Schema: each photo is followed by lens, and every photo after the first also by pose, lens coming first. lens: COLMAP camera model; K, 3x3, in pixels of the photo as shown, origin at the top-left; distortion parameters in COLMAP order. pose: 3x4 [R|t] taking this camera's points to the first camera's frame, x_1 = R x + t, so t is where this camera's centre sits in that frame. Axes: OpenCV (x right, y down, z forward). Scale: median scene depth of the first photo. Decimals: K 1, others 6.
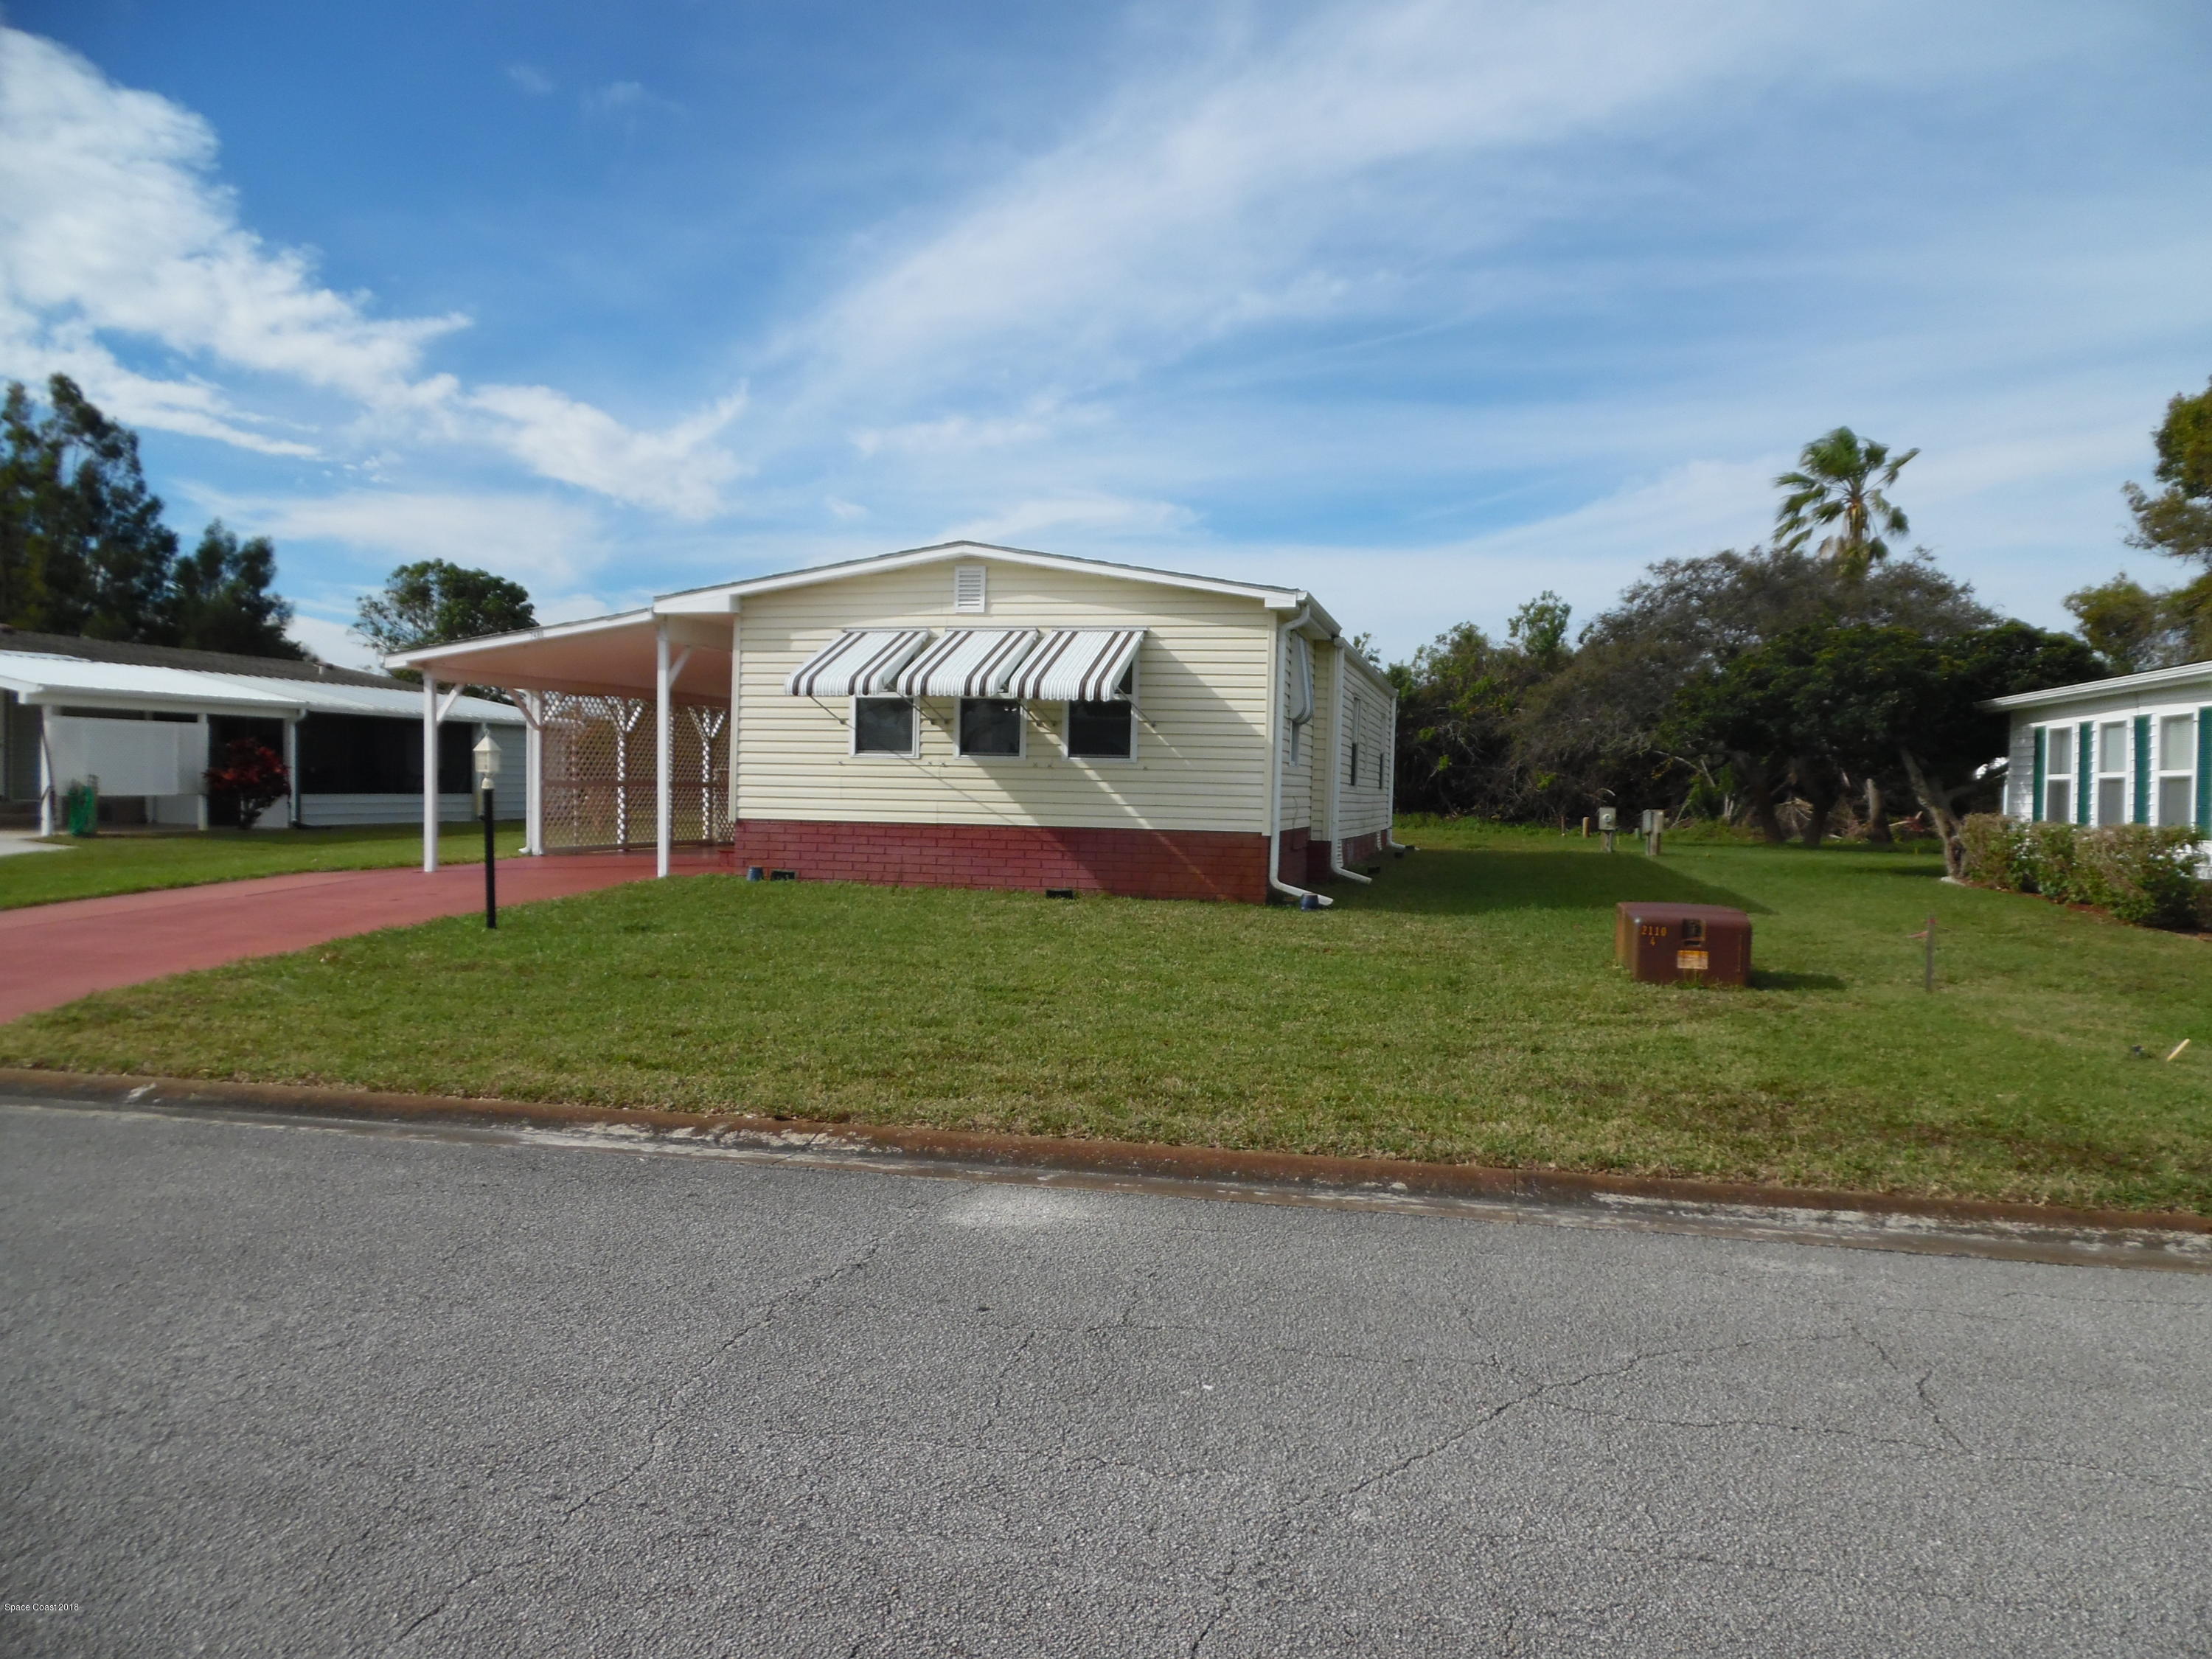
lens RADIAL K [[1656.9, 0, 1106.0], [0, 1656.9, 829.5], [0, 0, 1]] dist [-0.015907, -0.005421]
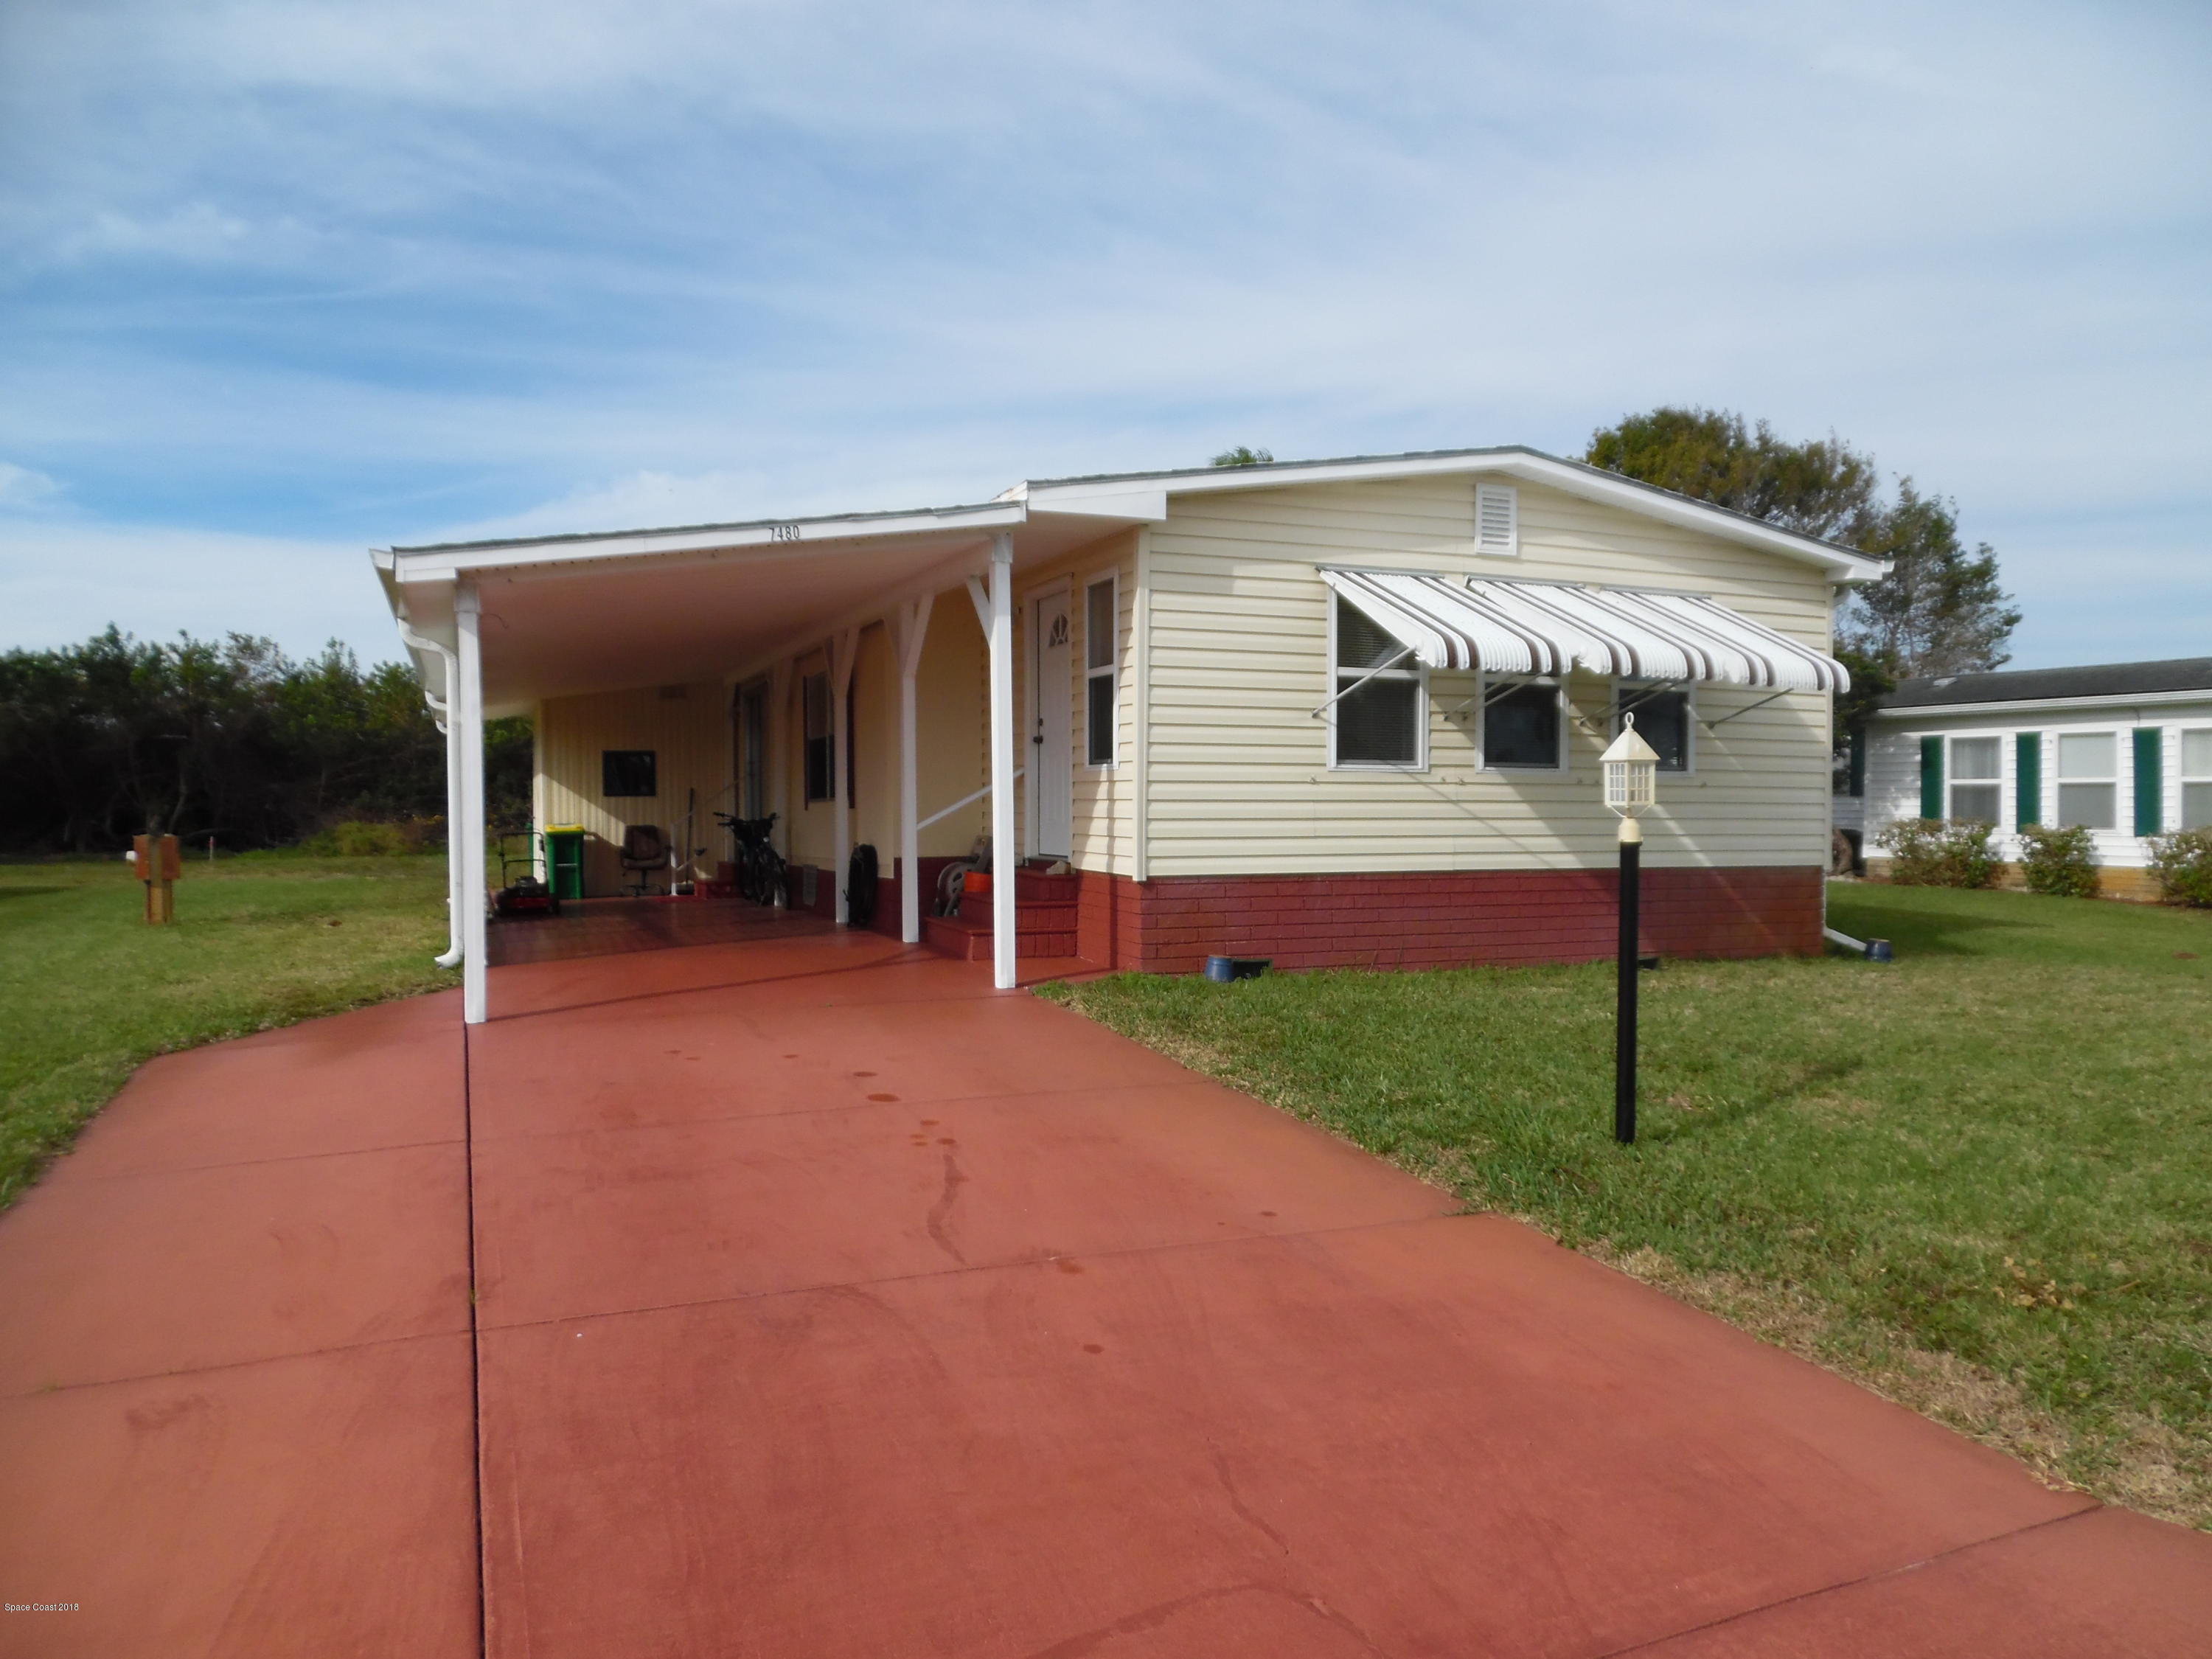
lens RADIAL K [[1656.9, 0, 1106.0], [0, 1656.9, 829.5], [0, 0, 1]] dist [-0.015907, -0.005421]
pose [[0.776522, -0.025411, 0.629578, -0.623458], [0.030201, 0.999539, 0.003093, -0.026277], [-0.629366, 0.016612, 0.776931, 0.574840]]
